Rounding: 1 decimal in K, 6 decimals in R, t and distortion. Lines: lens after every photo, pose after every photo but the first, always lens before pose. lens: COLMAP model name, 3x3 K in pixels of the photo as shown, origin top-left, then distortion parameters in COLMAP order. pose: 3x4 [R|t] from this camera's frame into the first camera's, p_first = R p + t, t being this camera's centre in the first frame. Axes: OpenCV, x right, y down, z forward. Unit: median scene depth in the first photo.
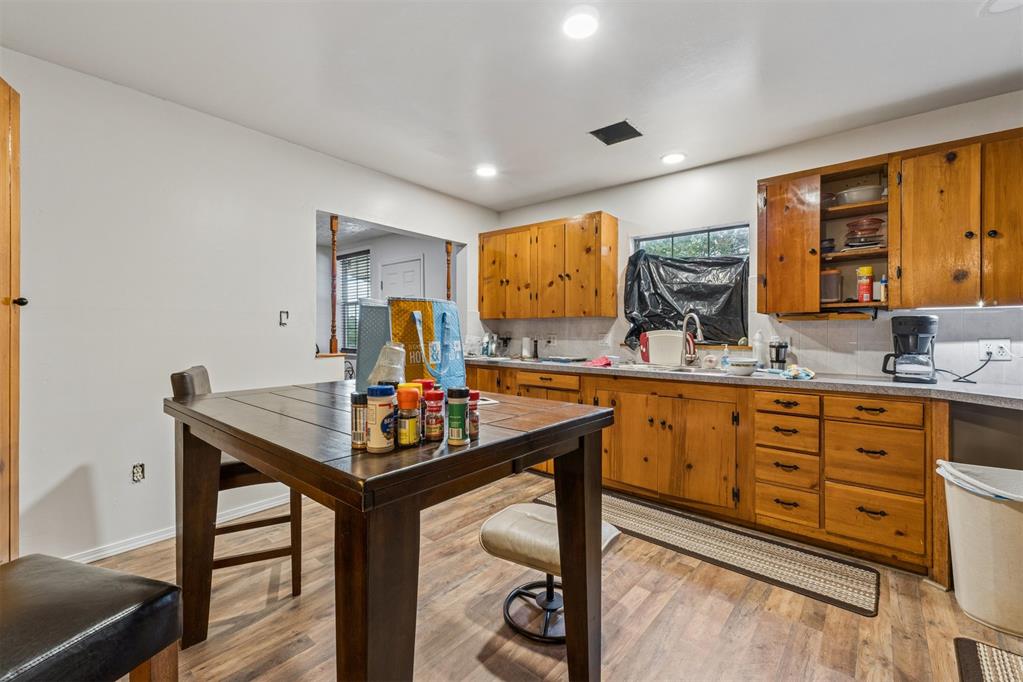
lens RADIAL K [[429.9, 0, 513.8], [0, 429.9, 334.3], [0, 0, 1]] dist [0.011178, -0.000484]
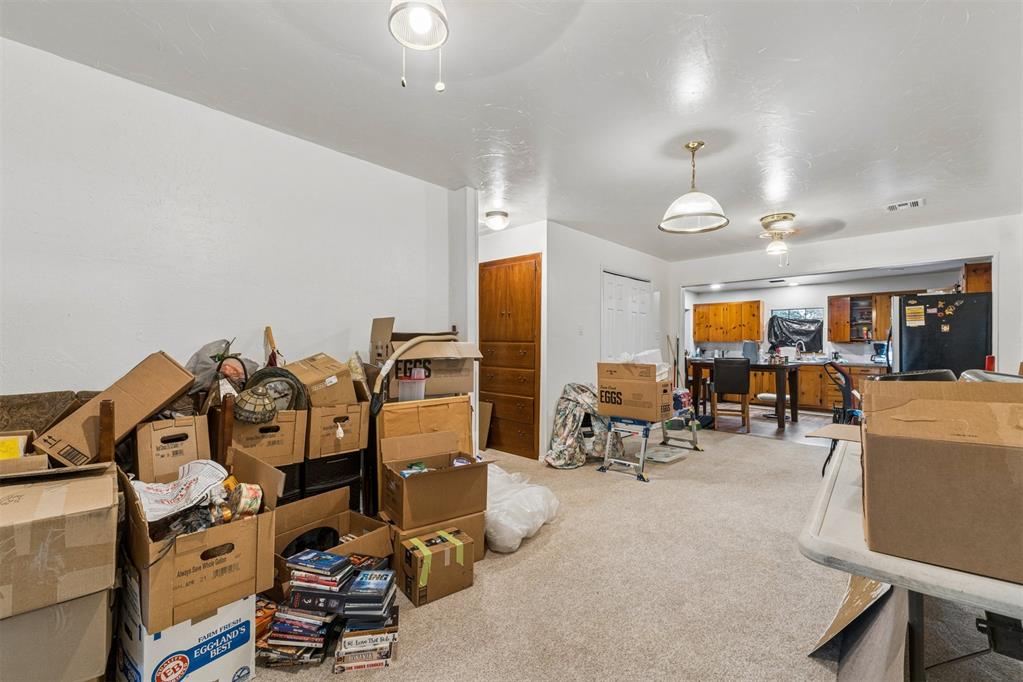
lens RADIAL K [[429.9, 0, 501.7], [0, 429.9, 344.2], [0, 0, 1]] dist [0.011178, -0.000484]
pose [[0.996094, 0.002352, -0.088266, -1.216543], [-0.003071, 0.999963, -0.008007, 0.000225], [0.088244, 0.008246, 0.996065, -1.868301]]
